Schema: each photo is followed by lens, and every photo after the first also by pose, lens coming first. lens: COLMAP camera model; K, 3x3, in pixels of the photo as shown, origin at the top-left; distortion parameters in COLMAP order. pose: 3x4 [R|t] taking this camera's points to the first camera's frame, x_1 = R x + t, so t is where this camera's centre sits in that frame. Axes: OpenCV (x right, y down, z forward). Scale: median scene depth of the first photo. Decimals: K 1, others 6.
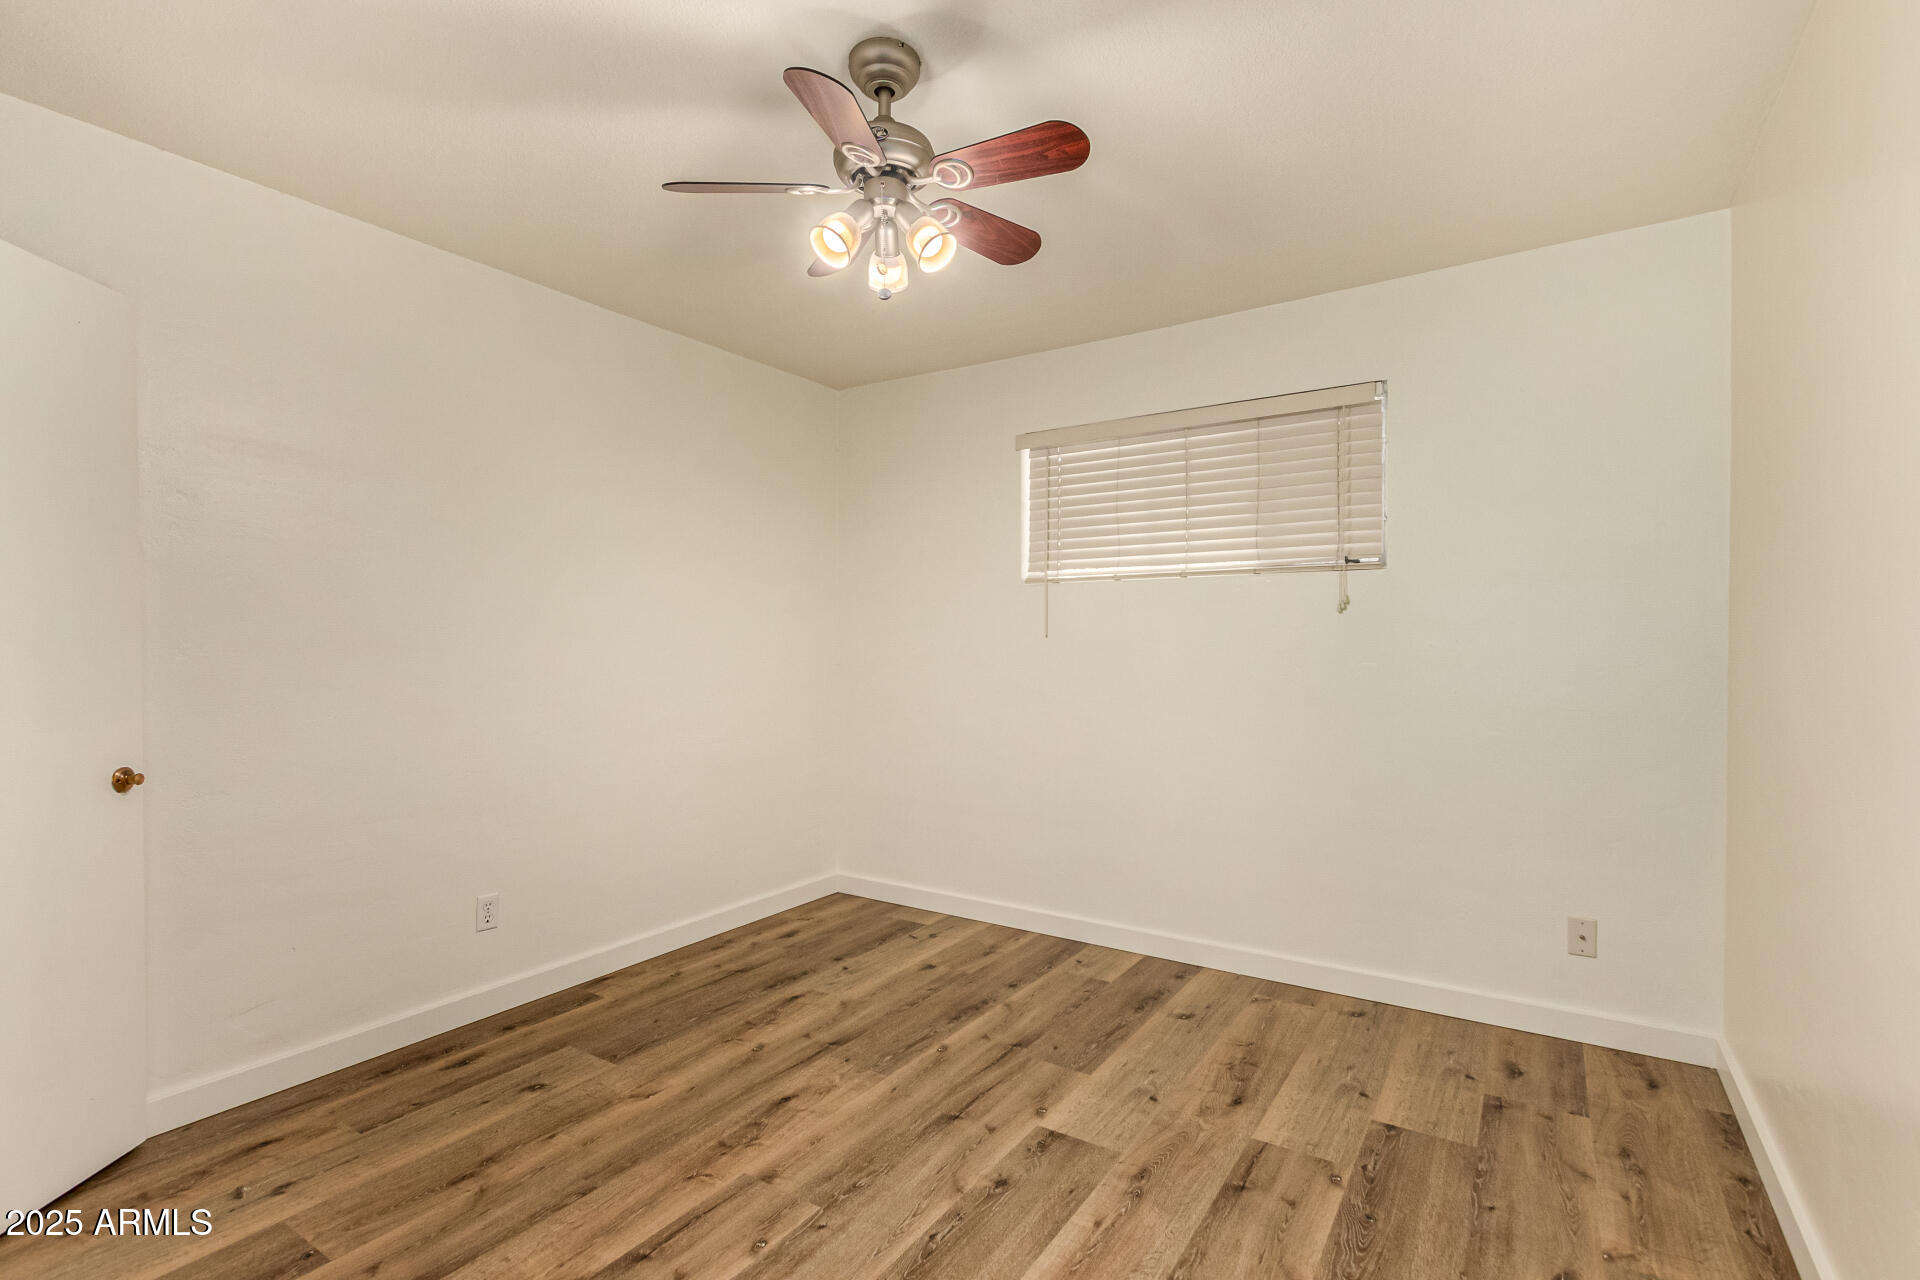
lens RADIAL K [[873.0, 0, 963.8], [0, 873.0, 648.0], [0, 0, 1]] dist [0.002434, -0.001066]
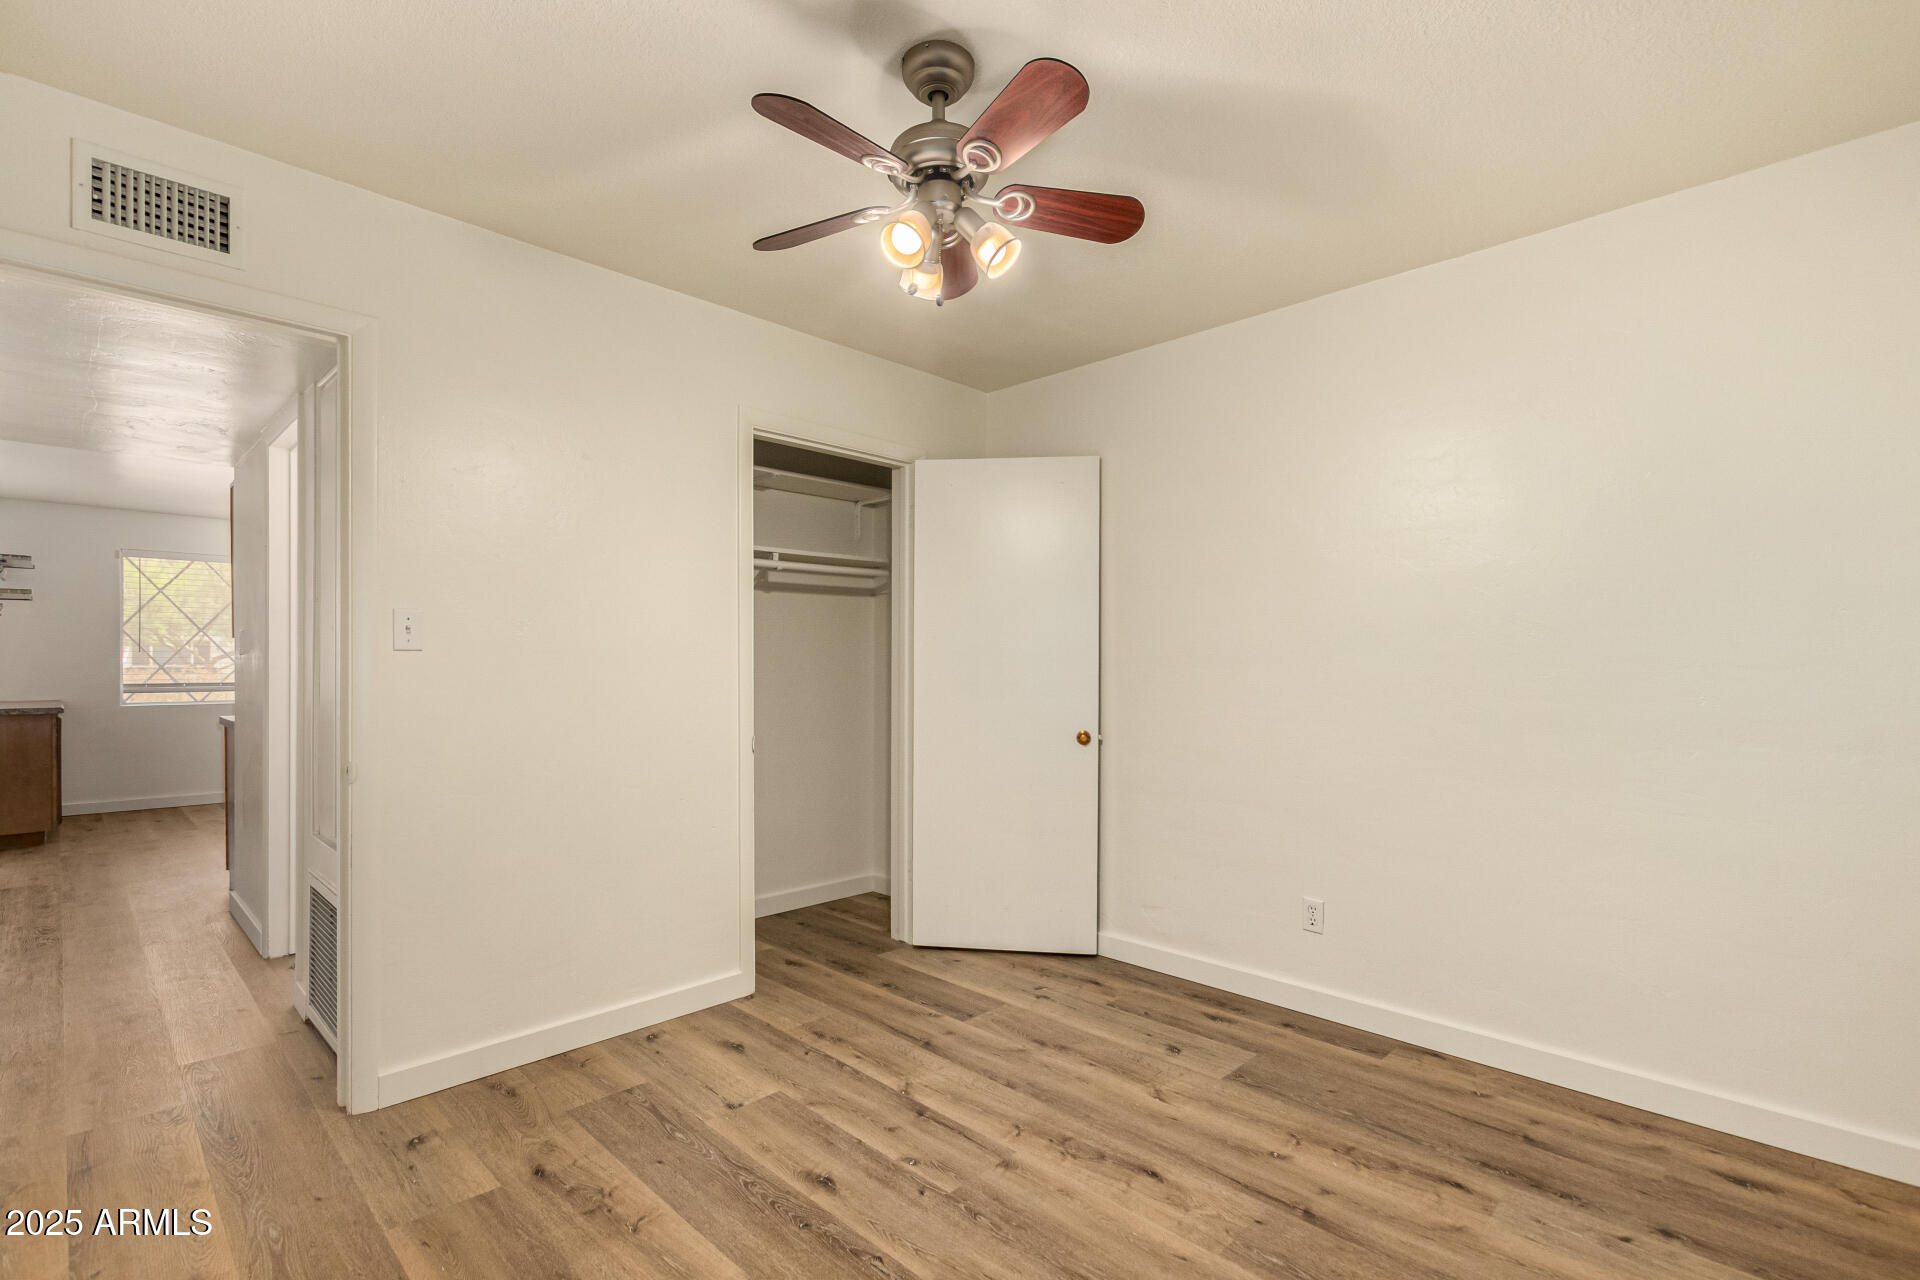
lens RADIAL K [[873.0, 0, 963.8], [0, 873.0, 648.0], [0, 0, 1]] dist [0.002434, -0.001066]
pose [[-0.185080, -0.011946, -0.982651, 0.780997], [-0.006365, 0.999920, -0.010957, -0.006189], [0.982703, 0.004227, -0.185141, 1.073705]]
